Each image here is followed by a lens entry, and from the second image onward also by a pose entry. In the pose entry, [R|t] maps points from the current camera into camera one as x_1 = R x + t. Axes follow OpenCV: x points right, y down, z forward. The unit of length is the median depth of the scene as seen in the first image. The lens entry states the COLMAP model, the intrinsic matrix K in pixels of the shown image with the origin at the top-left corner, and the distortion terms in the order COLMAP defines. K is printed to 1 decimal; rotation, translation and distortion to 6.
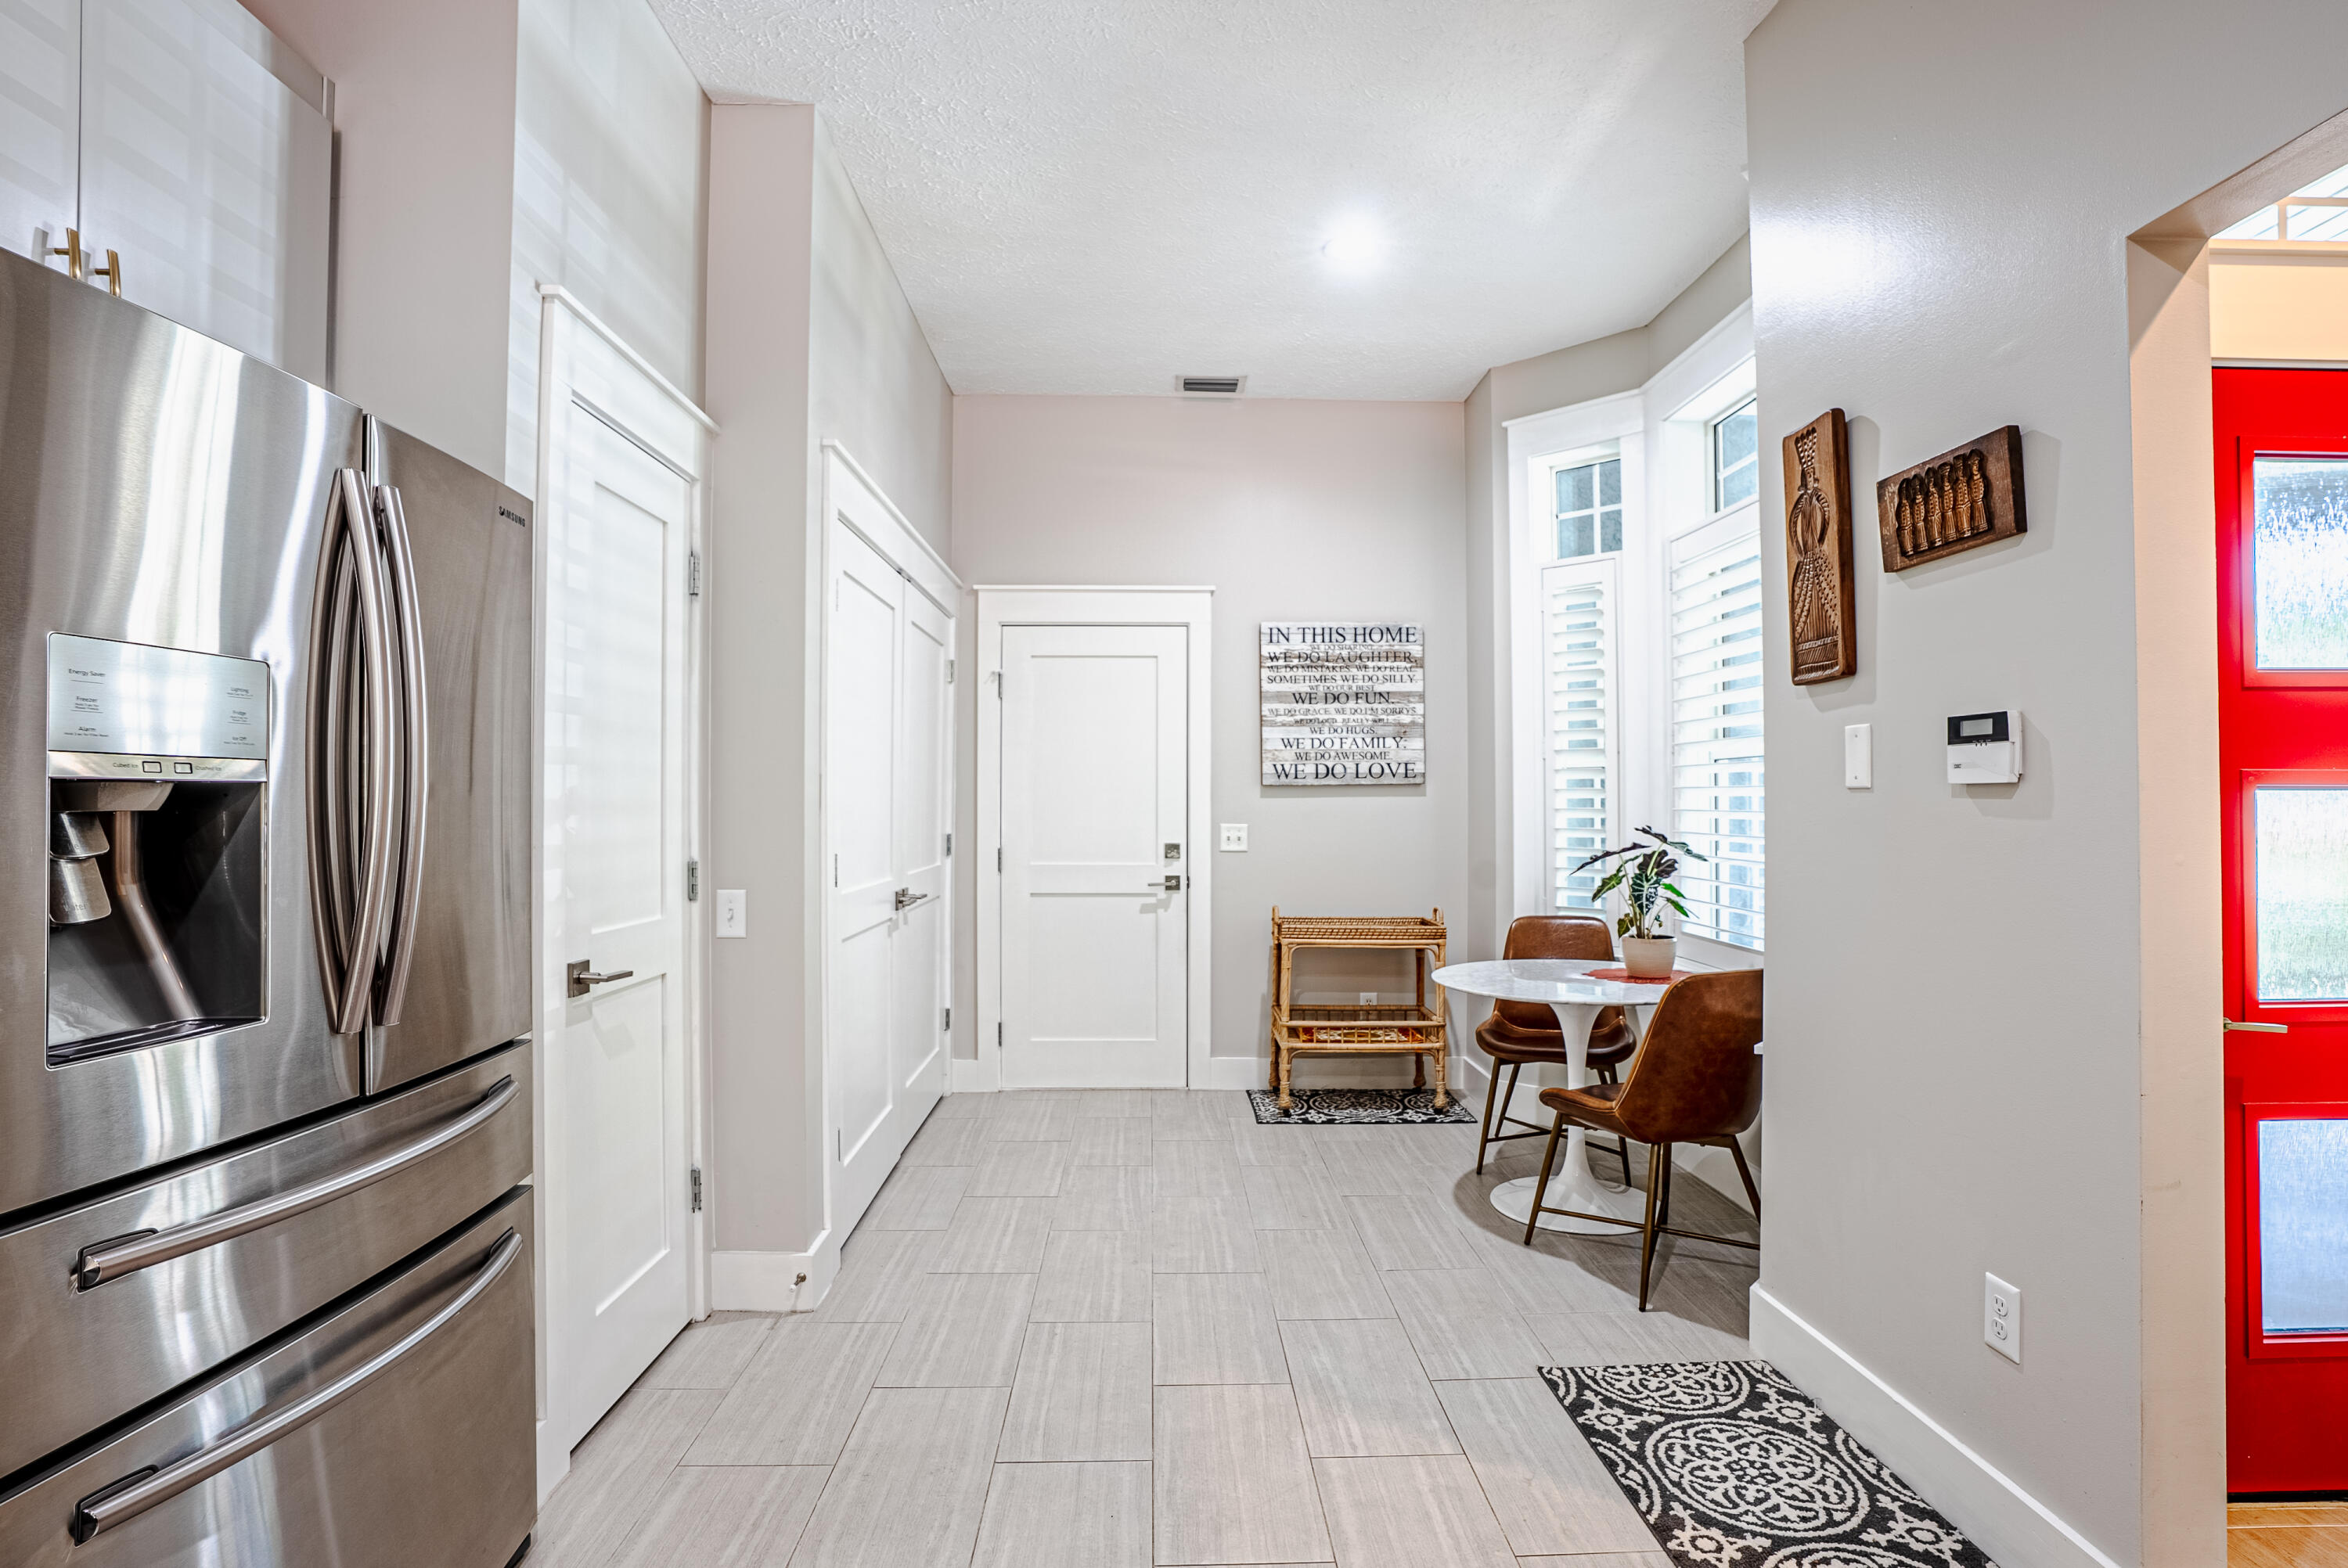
lens RADIAL K [[1146.5, 0, 1192.2], [0, 1146.5, 787.4], [0, 0, 1]] dist [-0.039216, 0.000360]
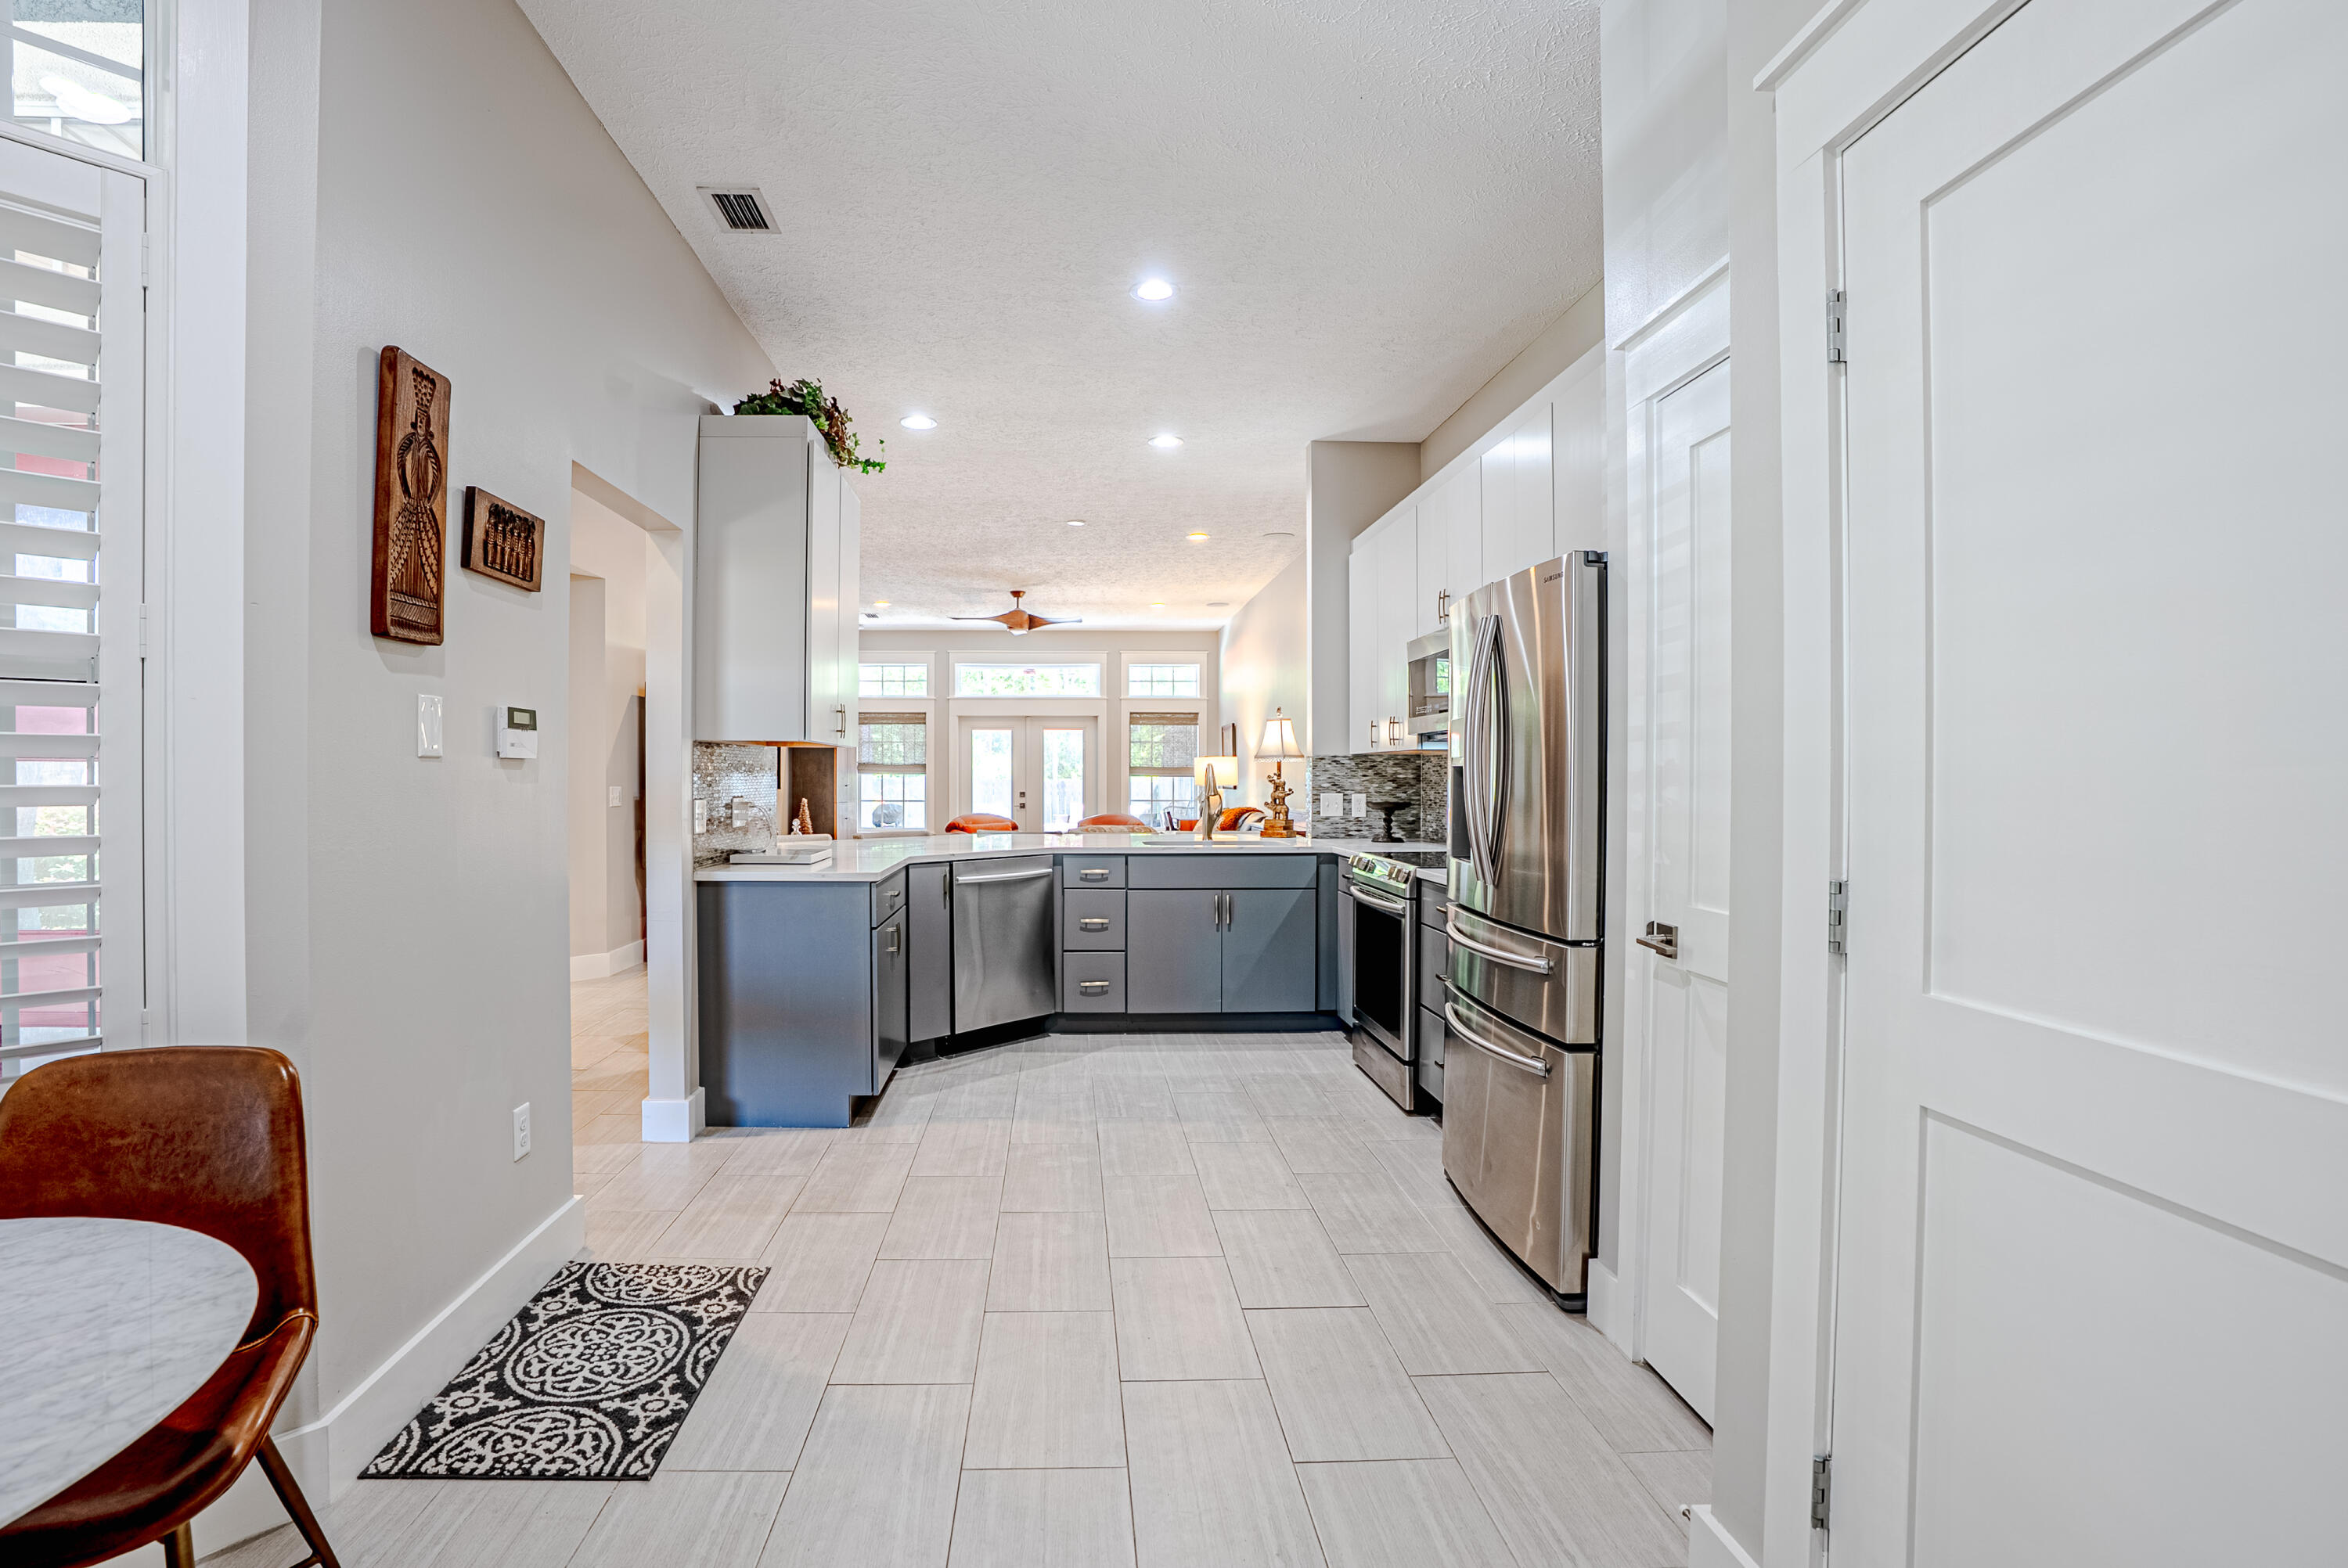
lens RADIAL K [[1136.2, 0, 1090.8], [0, 1136.2, 782.4], [0, 0, 1]] dist [-0.067233, 0.024762]
pose [[-0.999910, -0.001625, 0.013321, -0.018364], [-0.001696, 0.999984, -0.005304, 0.026766], [-0.013312, -0.005326, -0.999897, 1.959267]]
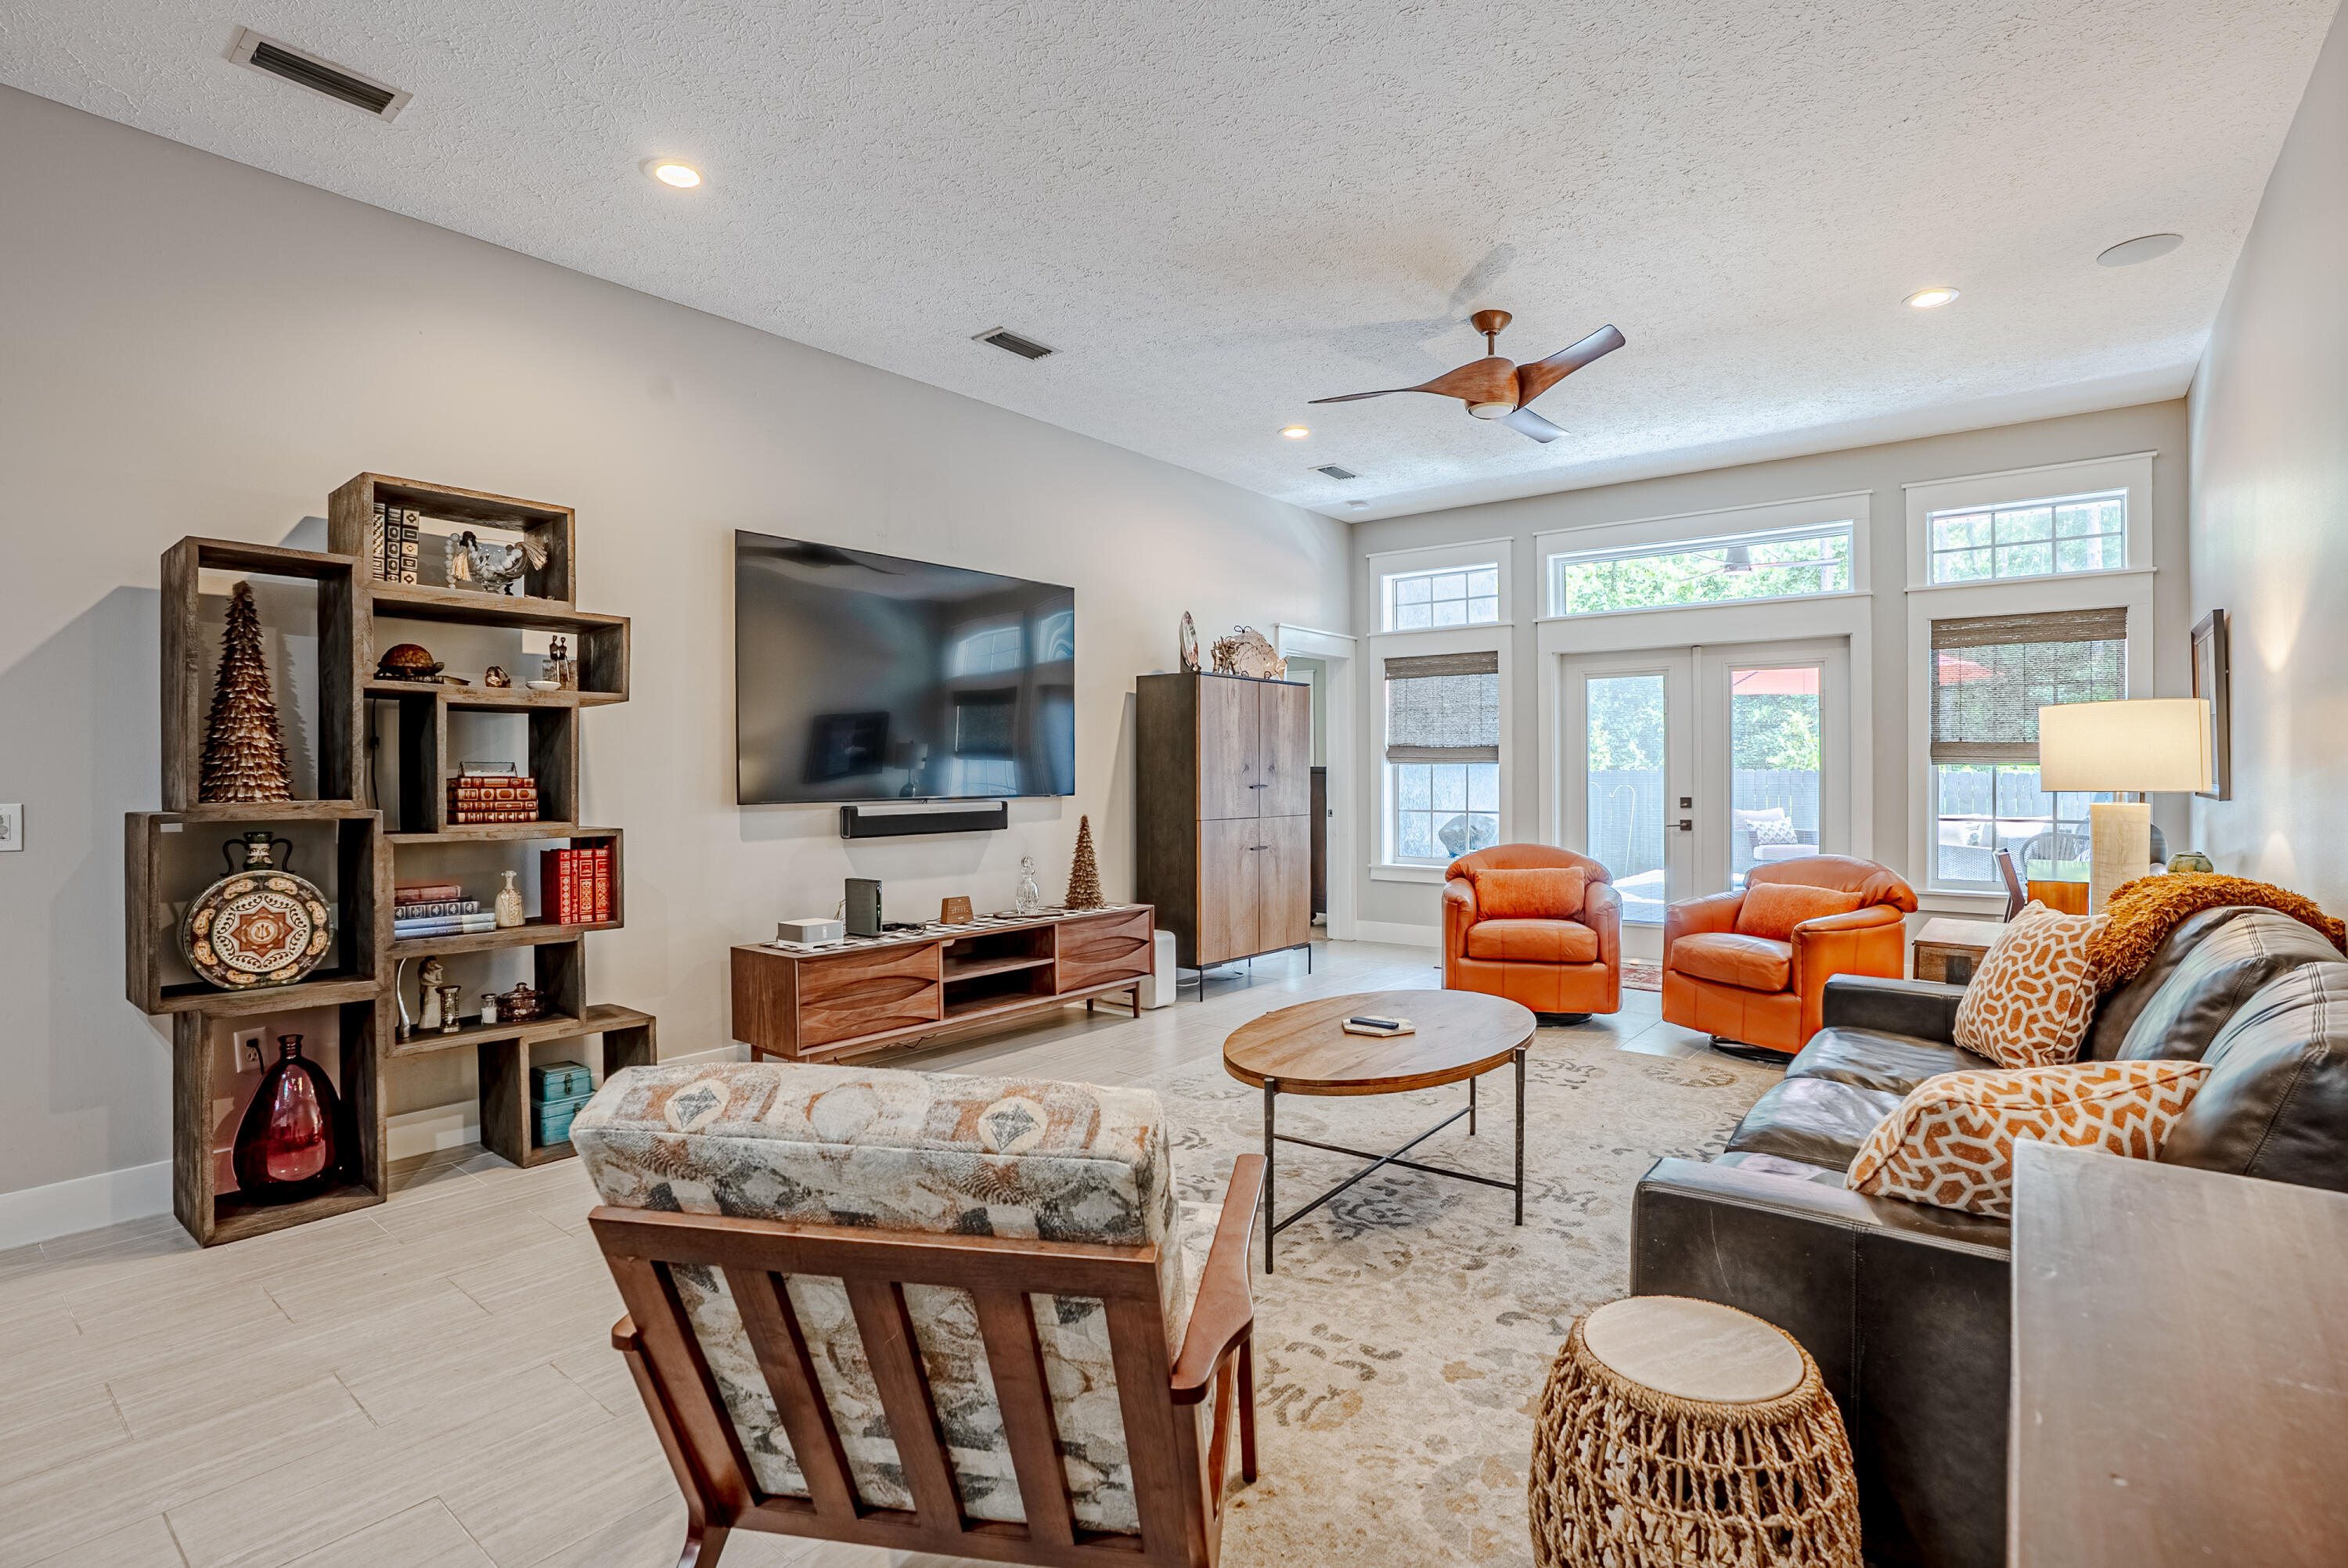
lens RADIAL K [[1125.9, 0, 1186.6], [0, 1125.9, 773.3], [0, 0, 1]] dist [-0.067608, 0.024420]
pose [[-0.758840, -0.000221, 0.651277, -0.495240], [-0.003390, 0.999988, -0.003610, -0.004134], [-0.651268, -0.004947, -0.758832, -1.011630]]
